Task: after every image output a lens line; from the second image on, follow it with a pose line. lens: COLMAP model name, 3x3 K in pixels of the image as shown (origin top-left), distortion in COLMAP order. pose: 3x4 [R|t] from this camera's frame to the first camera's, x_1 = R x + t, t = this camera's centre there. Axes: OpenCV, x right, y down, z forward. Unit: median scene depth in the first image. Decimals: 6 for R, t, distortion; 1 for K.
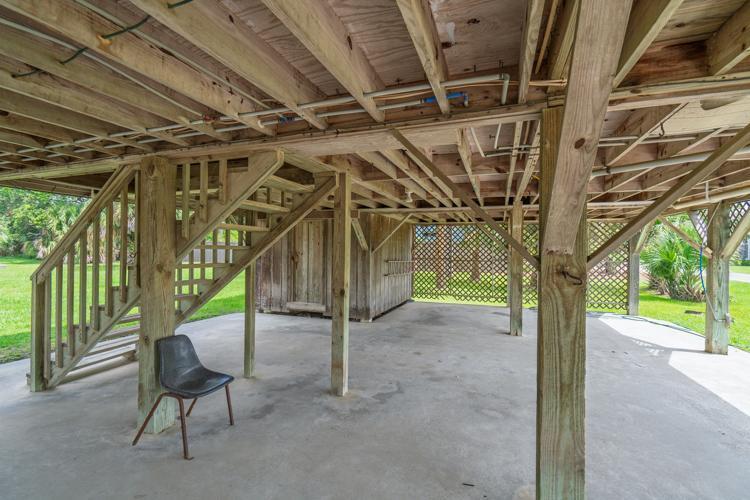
lens RADIAL K [[339.6, 0, 375.9], [0, 339.6, 251.1], [0, 0, 1]] dist [-0.005122, -0.000354]
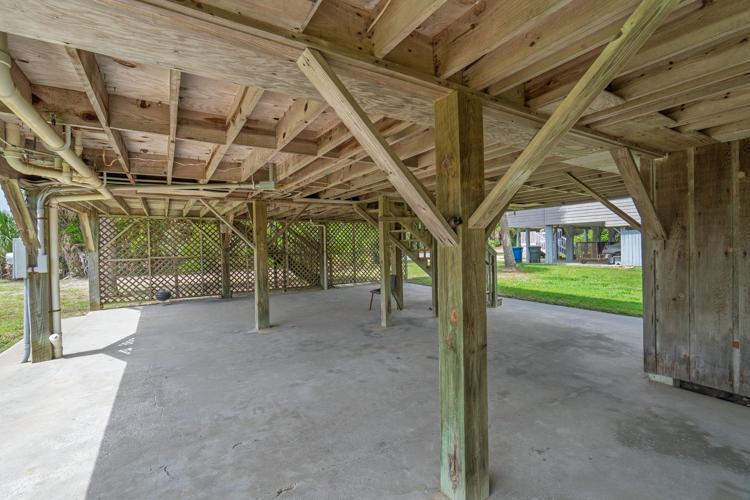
lens RADIAL K [[339.6, 0, 374.1], [0, 339.6, 246.9], [0, 0, 1]] dist [-0.005122, -0.000354]
pose [[-0.617804, 0.003820, -0.786323, 1.085885], [0.007626, 0.999970, -0.001134, 0.018922], [0.786295, -0.006697, -0.617814, 1.715696]]
